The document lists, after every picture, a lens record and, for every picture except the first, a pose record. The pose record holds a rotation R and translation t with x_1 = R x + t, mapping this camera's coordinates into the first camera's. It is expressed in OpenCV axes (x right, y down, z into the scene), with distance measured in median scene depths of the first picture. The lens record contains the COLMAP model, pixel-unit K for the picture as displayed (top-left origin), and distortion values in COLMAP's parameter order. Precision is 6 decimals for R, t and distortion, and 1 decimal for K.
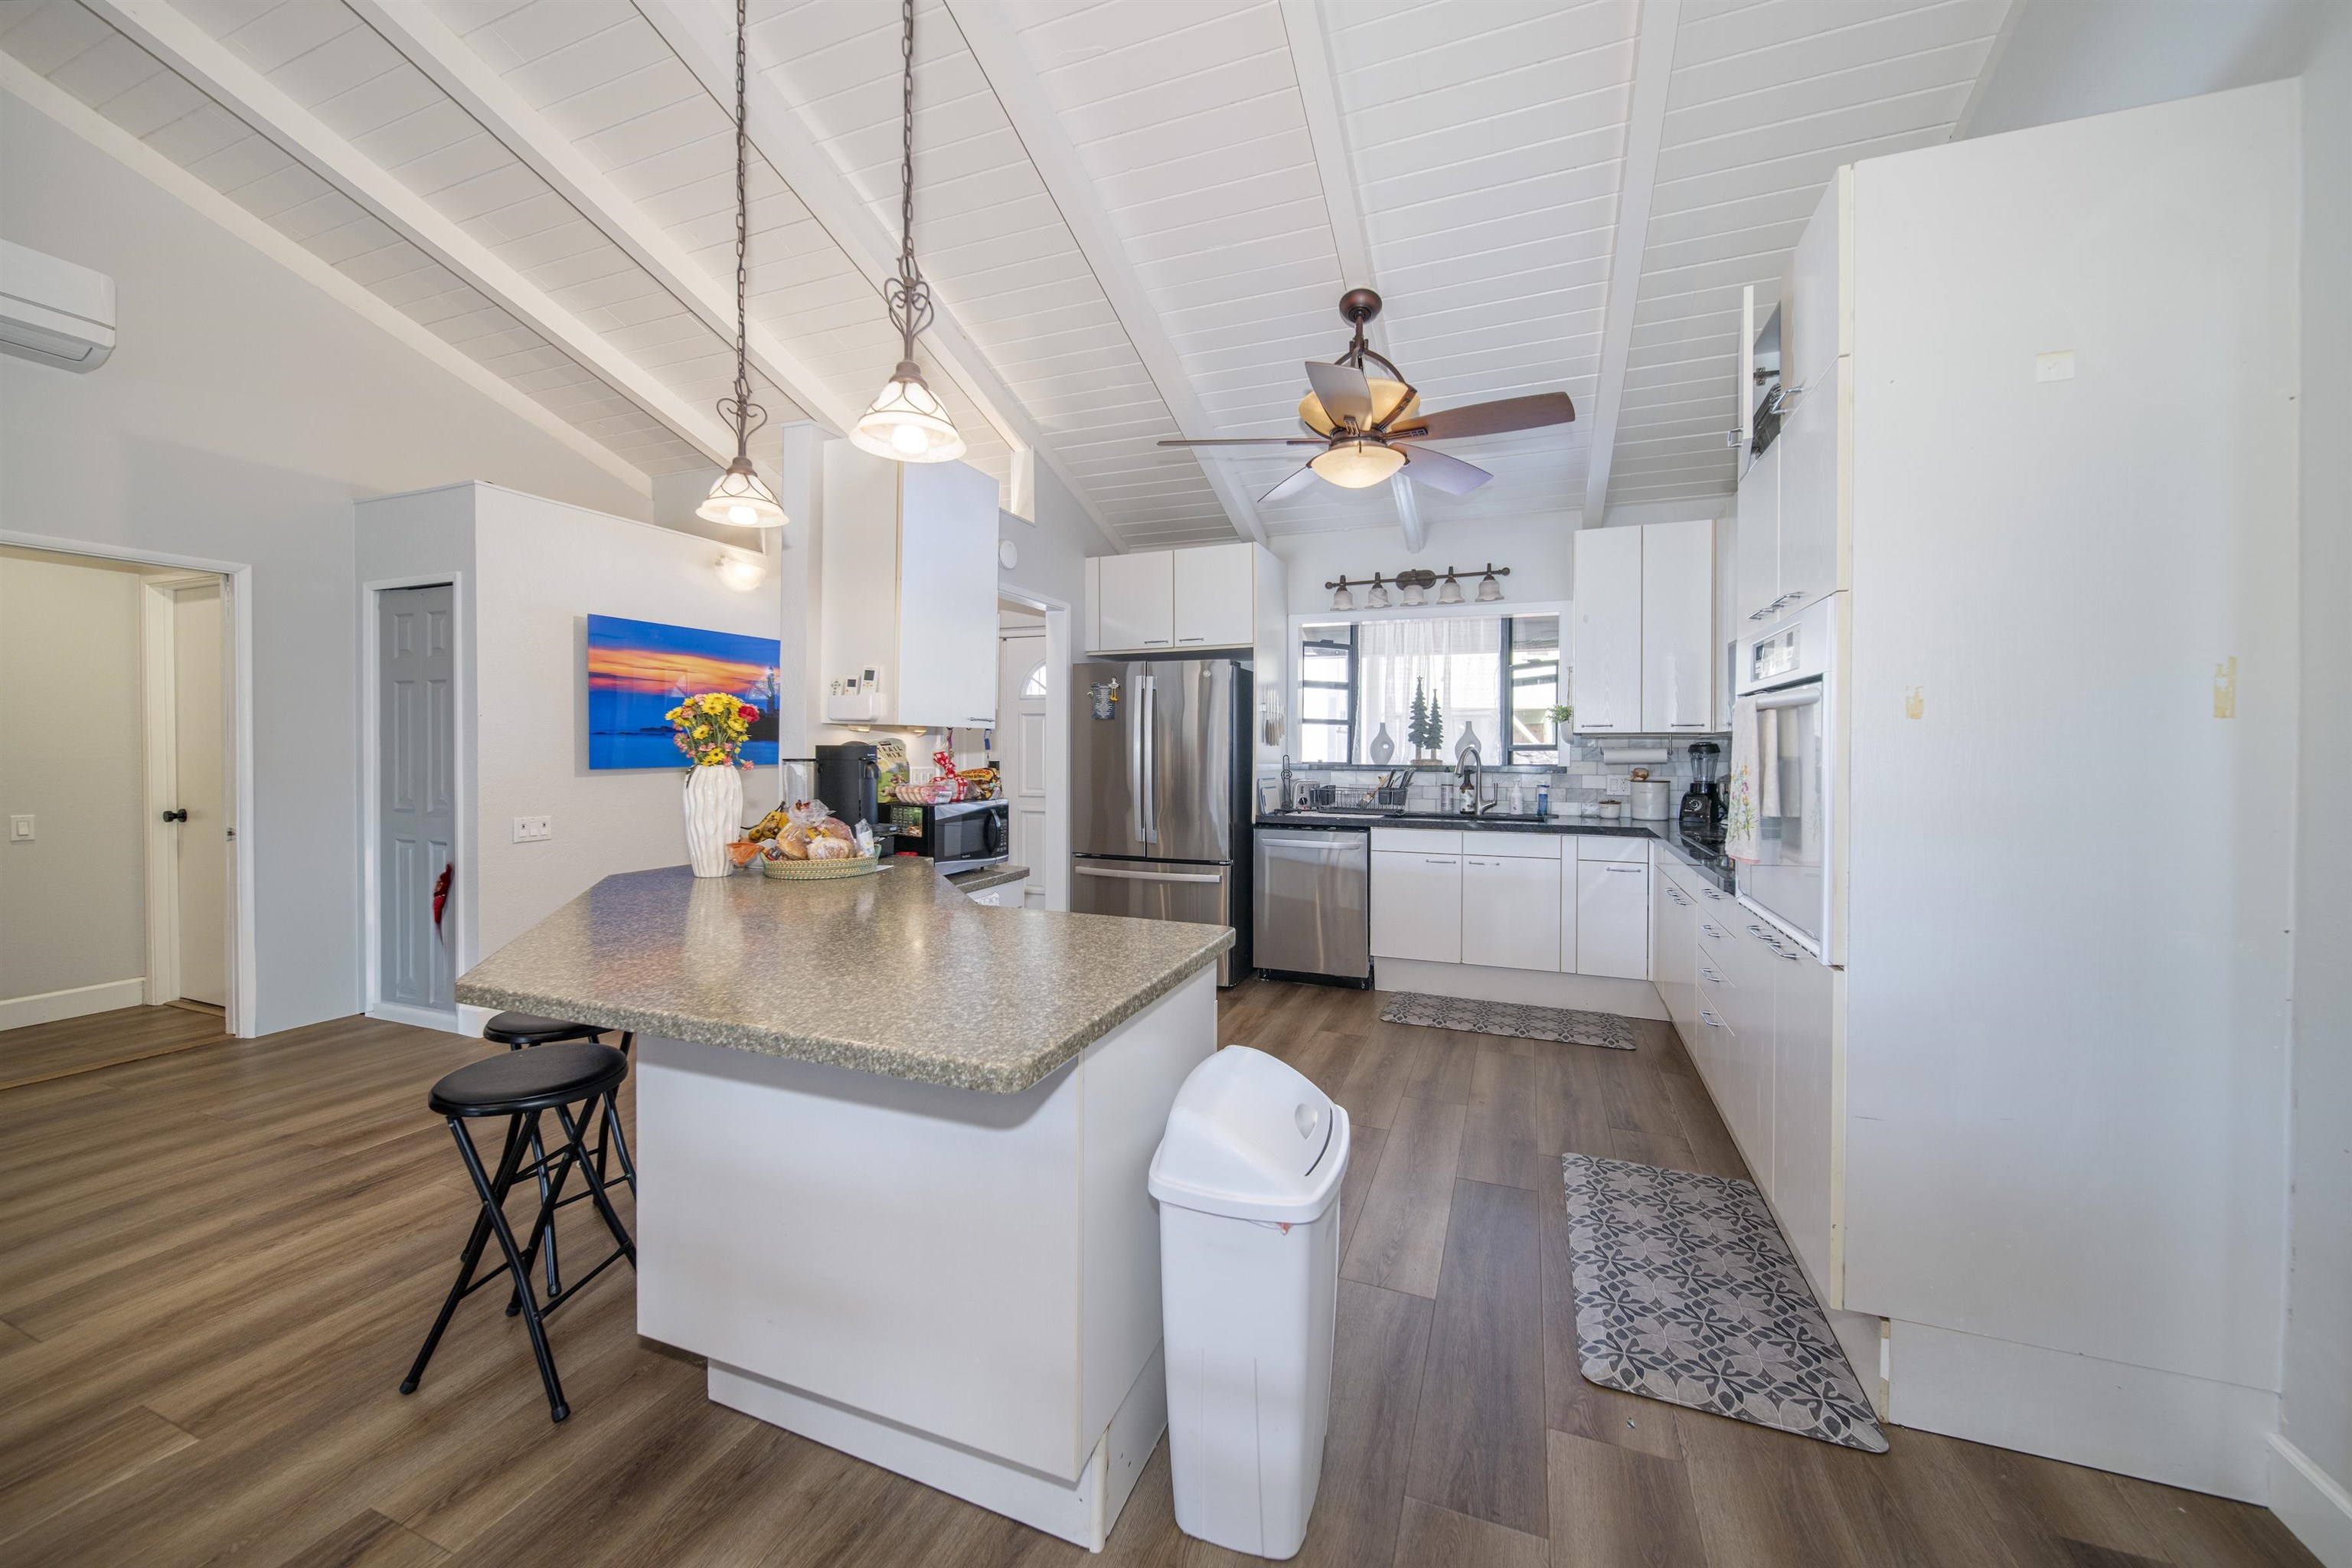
lens RADIAL K [[890.3, 0, 1135.2], [0, 890.3, 752.9], [0, 0, 1]] dist [-0.003713, -0.000336]
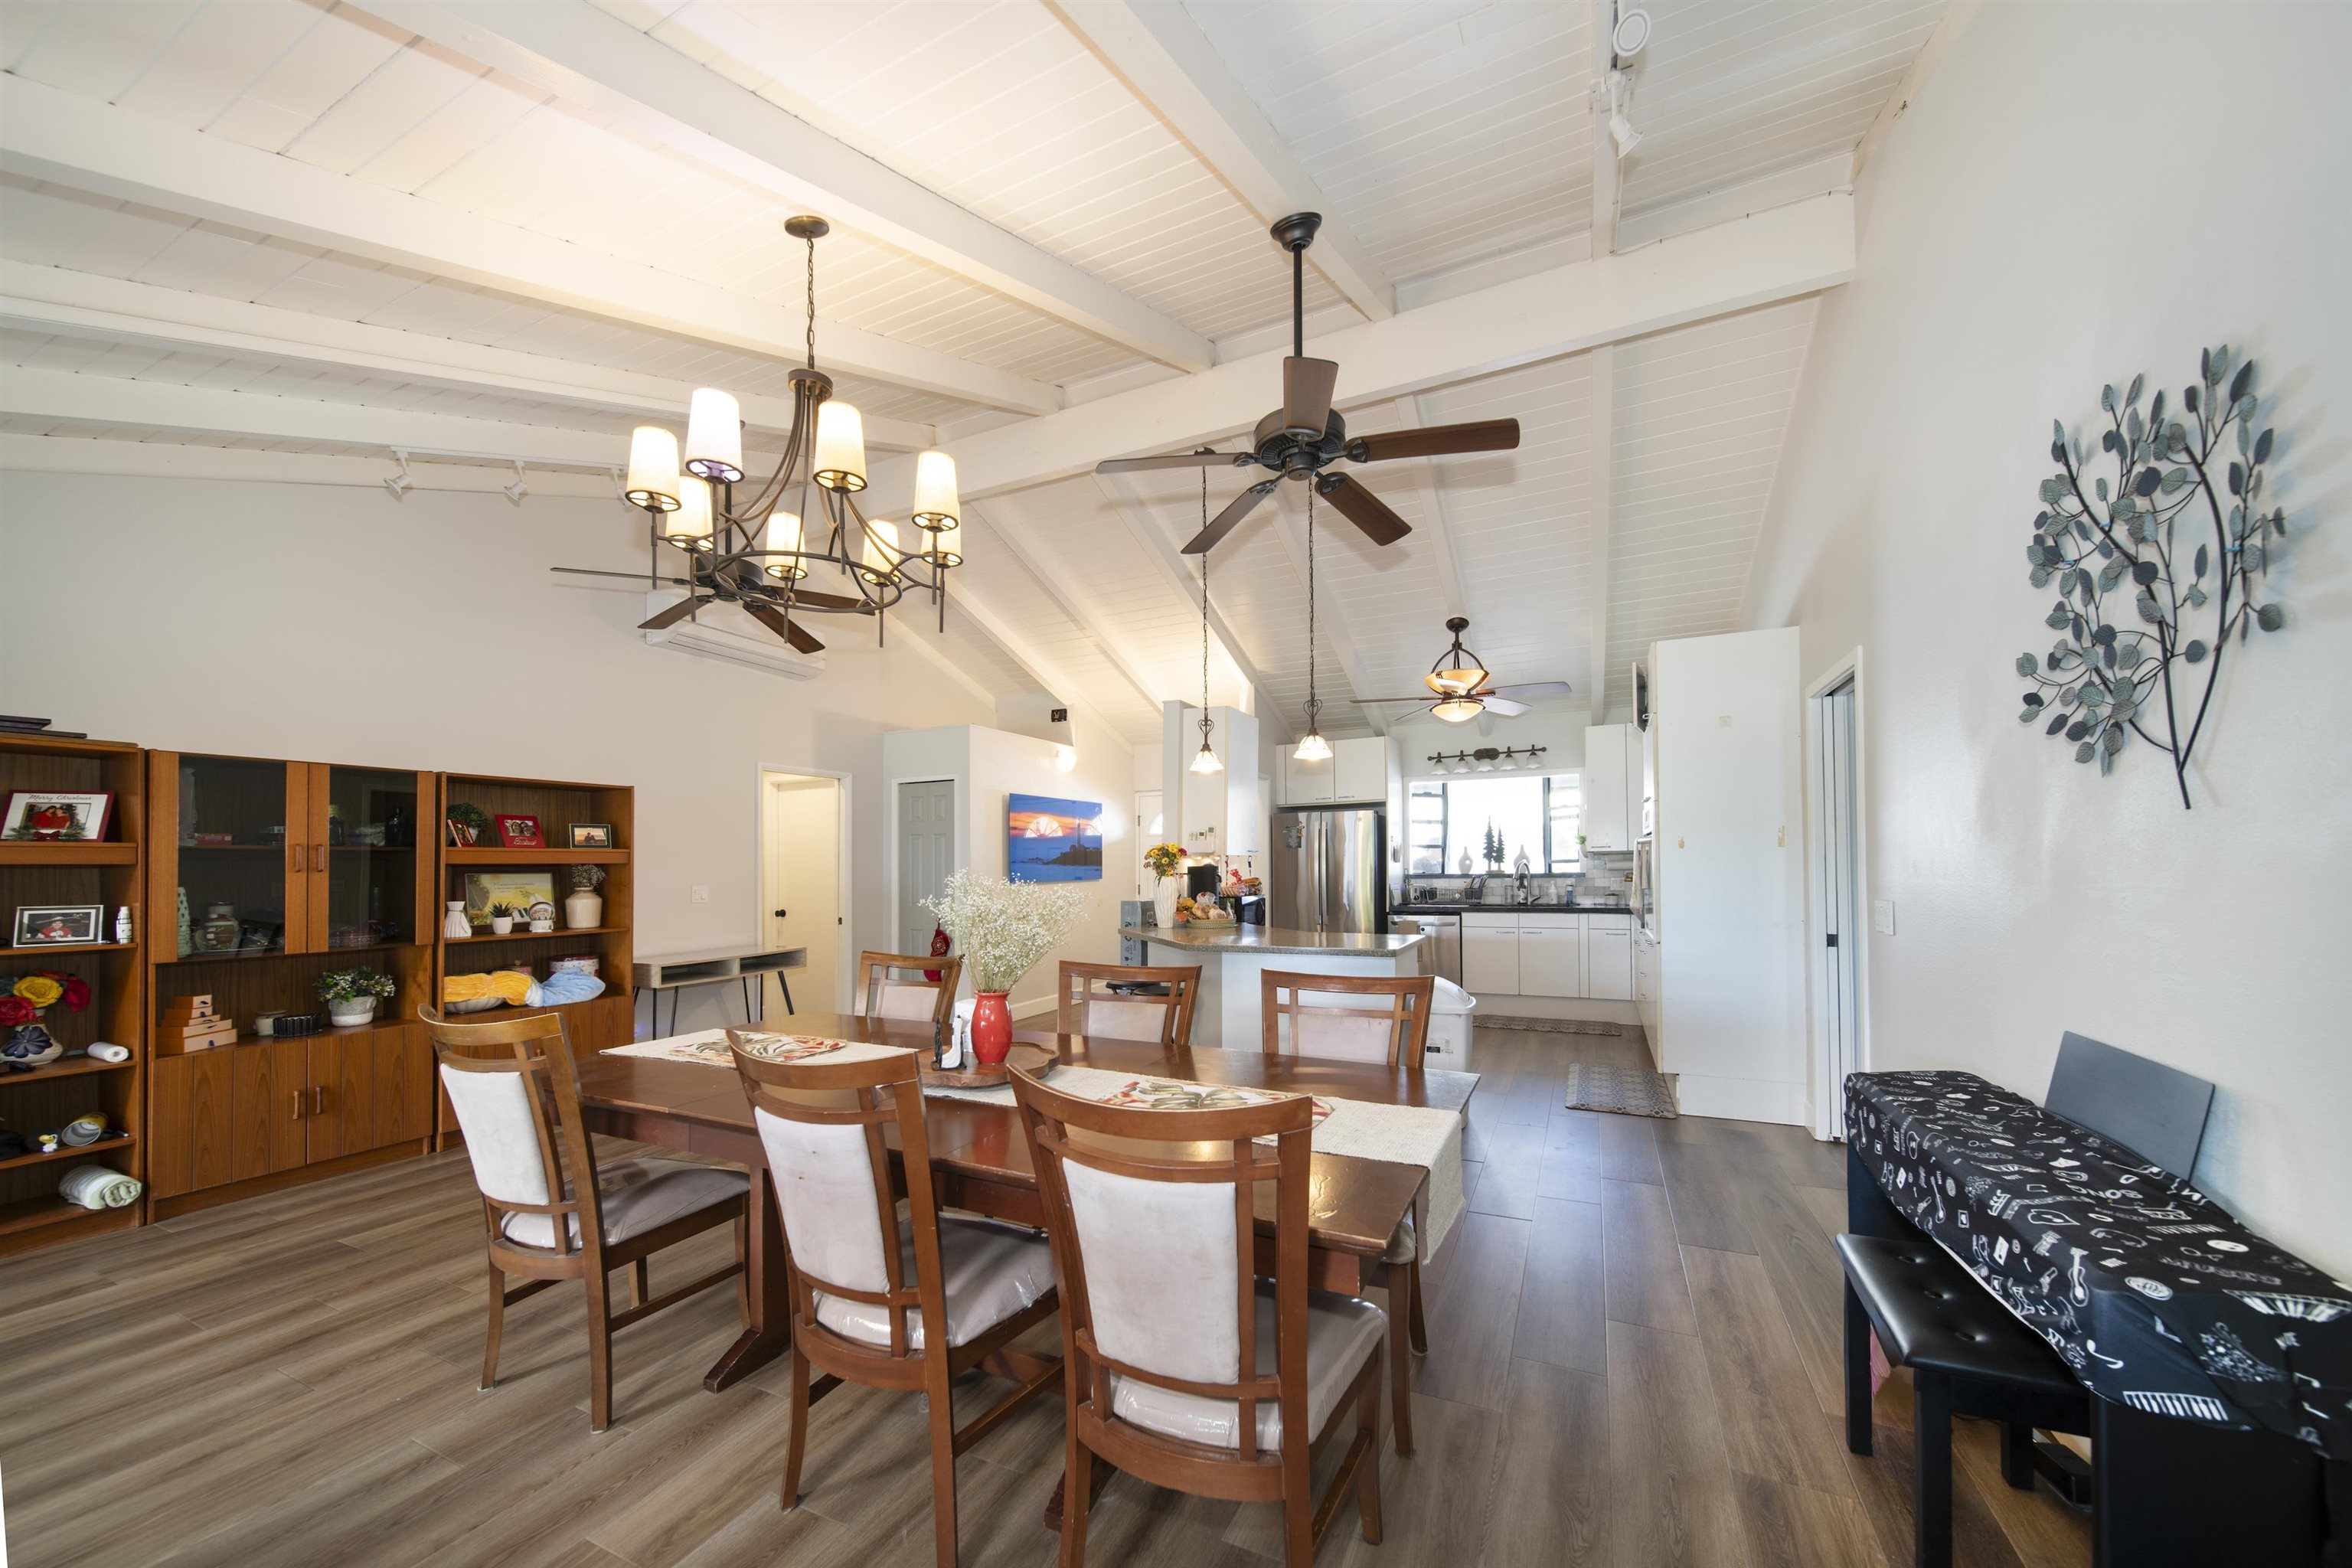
lens RADIAL K [[885.0, 0, 1169.6], [0, 885.0, 865.9], [0, 0, 1]] dist [-0.011111, -0.000474]
pose [[0.999523, -0.016605, -0.026054, -0.207817], [0.016449, 0.999845, -0.006208, 0.000638], [0.026153, 0.005776, 0.999641, -0.577400]]
